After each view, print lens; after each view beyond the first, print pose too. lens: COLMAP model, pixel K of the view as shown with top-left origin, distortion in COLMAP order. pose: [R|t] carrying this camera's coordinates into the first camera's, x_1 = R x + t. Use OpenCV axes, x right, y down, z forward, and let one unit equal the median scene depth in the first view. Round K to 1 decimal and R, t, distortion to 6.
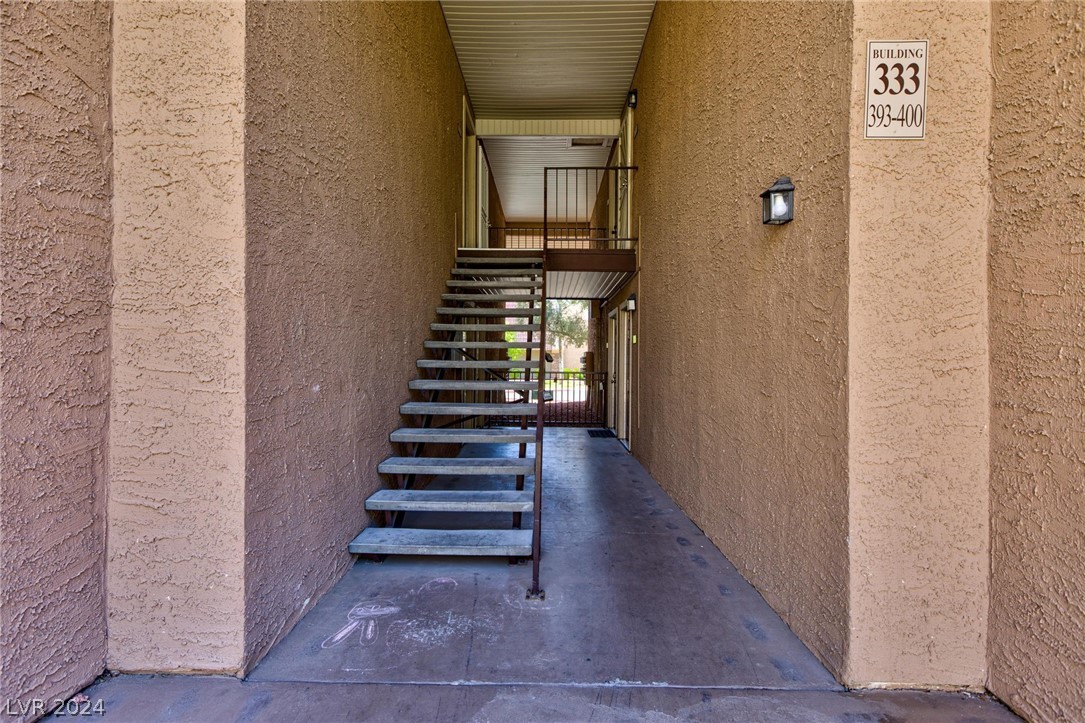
lens RADIAL K [[495.9, 0, 542.5], [0, 495.9, 361.5], [0, 0, 1]] dist [-0.025508, 0.017798]
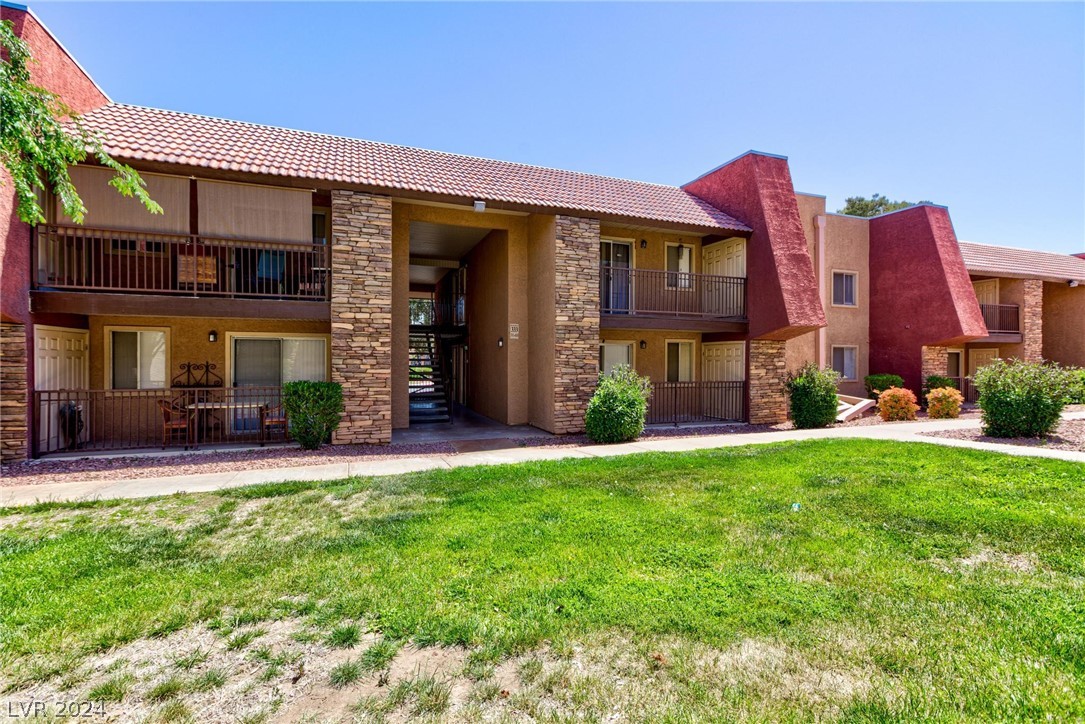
lens RADIAL K [[495.9, 0, 542.5], [0, 495.9, 362.0], [0, 0, 1]] dist [-0.025508, 0.017798]
pose [[0.931718, -0.006074, 0.363133, -0.379496], [0.004520, 0.999977, 0.005129, -0.052367], [-0.363156, -0.003137, 0.931723, -1.511073]]
